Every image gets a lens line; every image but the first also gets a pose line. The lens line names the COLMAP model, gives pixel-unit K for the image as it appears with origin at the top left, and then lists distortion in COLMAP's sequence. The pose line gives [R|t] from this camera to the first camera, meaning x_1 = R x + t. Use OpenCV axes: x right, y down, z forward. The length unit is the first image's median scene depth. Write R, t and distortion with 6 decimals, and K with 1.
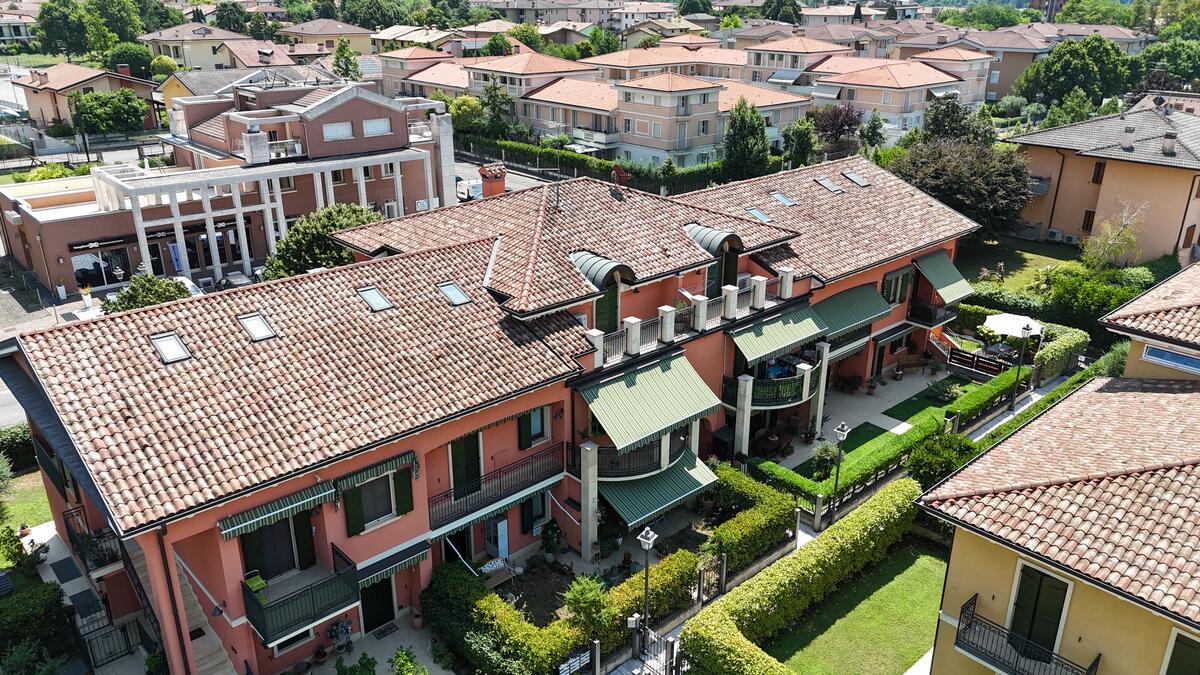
lens RADIAL K [[873.2, 0, 600.0], [0, 873.2, 337.5], [0, 0, 1]] dist [0.038768, 0.000093]
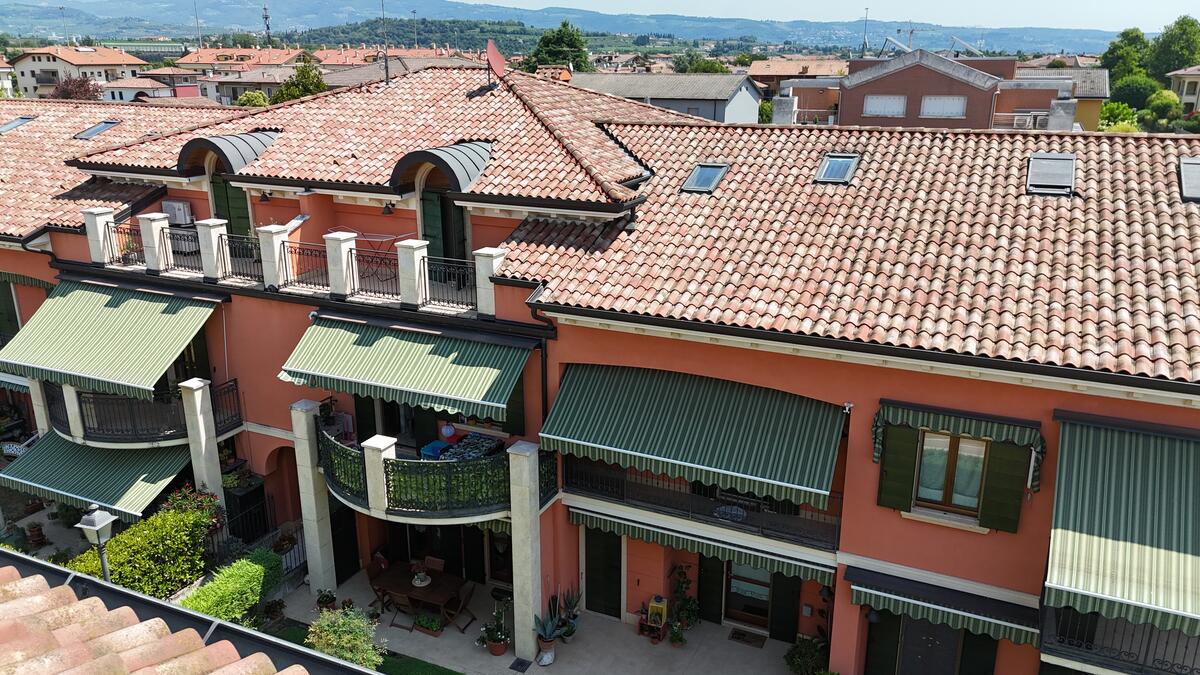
lens RADIAL K [[873.2, 0, 600.0], [0, 873.2, 337.5], [0, 0, 1]] dist [0.038768, 0.000093]
pose [[0.392649, 0.272867, -0.878277, 0.700715], [-0.334236, 0.932013, 0.140136, -0.127525], [0.856804, 0.238527, 0.457156, 0.911379]]
